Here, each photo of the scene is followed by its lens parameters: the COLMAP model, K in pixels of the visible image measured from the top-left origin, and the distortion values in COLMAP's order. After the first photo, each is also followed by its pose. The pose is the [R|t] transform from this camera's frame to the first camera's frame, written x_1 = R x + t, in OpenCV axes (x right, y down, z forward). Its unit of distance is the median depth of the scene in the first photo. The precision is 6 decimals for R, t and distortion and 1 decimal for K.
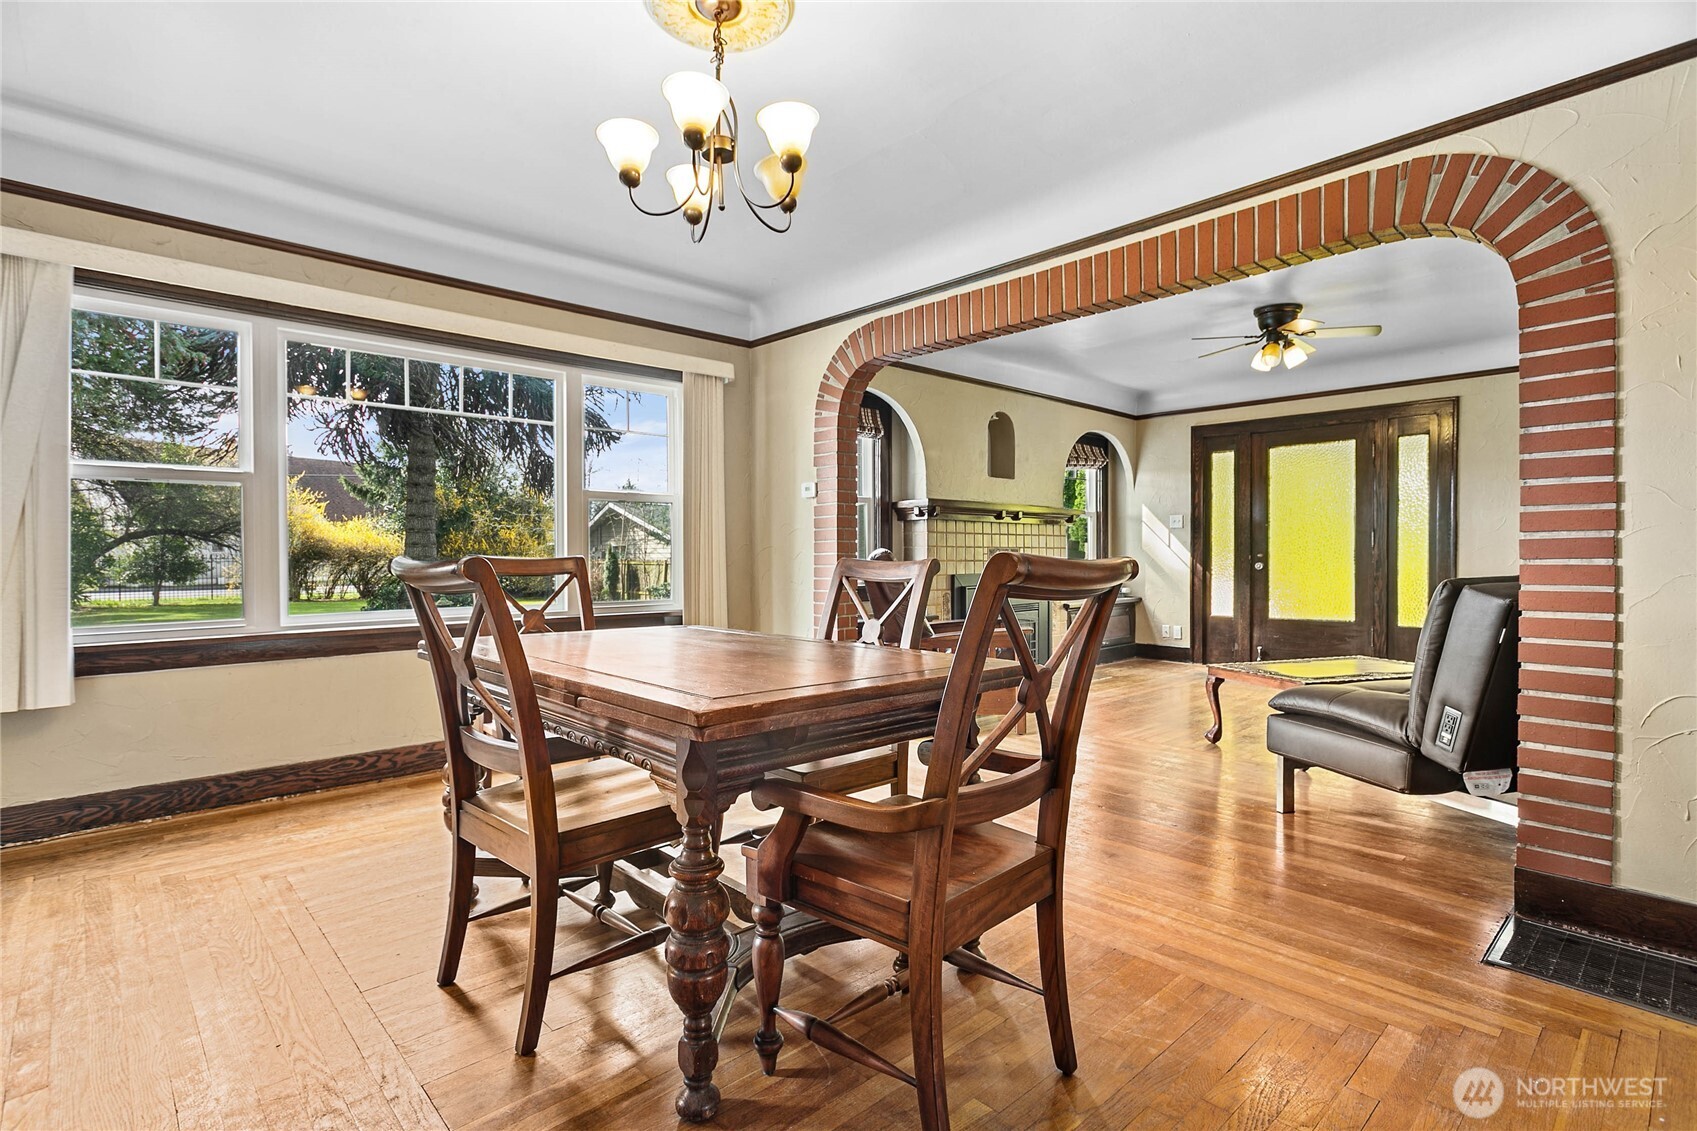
lens RADIAL K [[806.7, 0, 853.8], [0, 806.7, 554.6], [0, 0, 1]] dist [-0.010856, -0.000102]
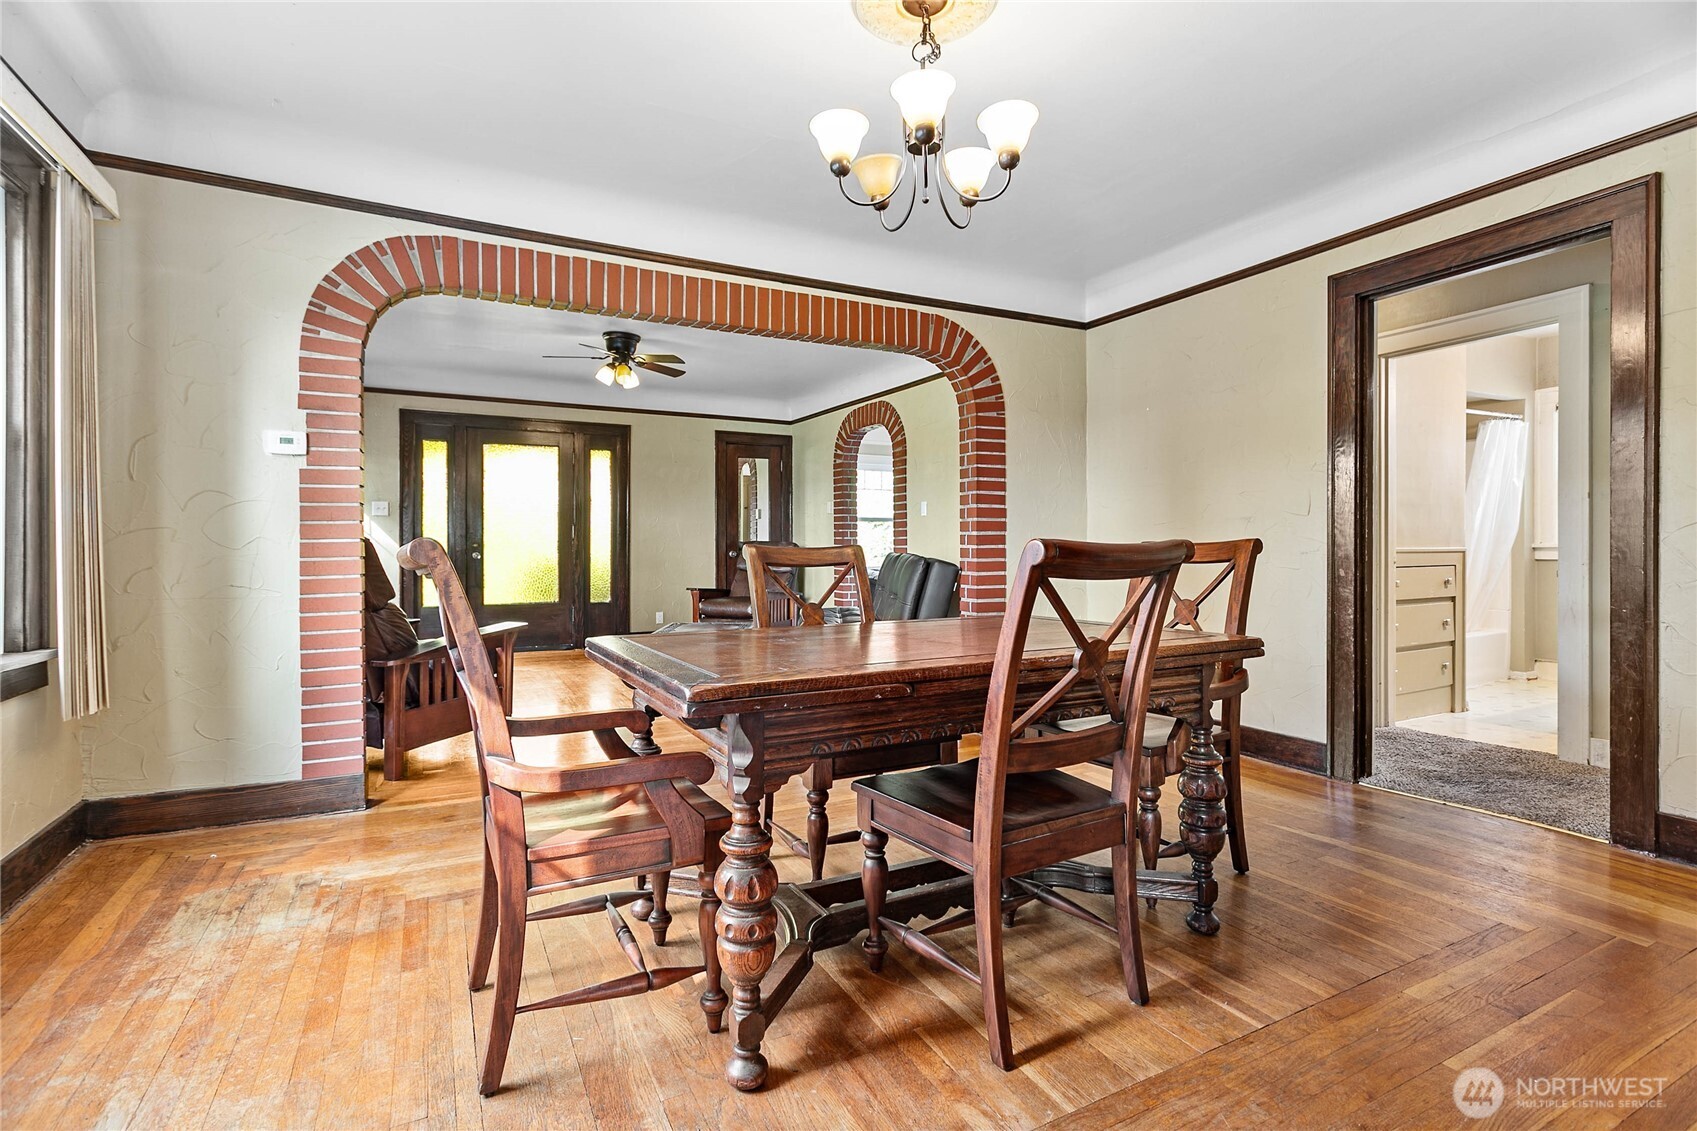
lens RADIAL K [[806.7, 0, 853.8], [0, 806.7, 554.6], [0, 0, 1]] dist [-0.010856, -0.000102]
pose [[0.273655, -0.006100, 0.961809, -0.569860], [-0.000992, 0.999978, 0.006624, 0.008649], [-0.961827, -0.002766, 0.273643, 0.379331]]
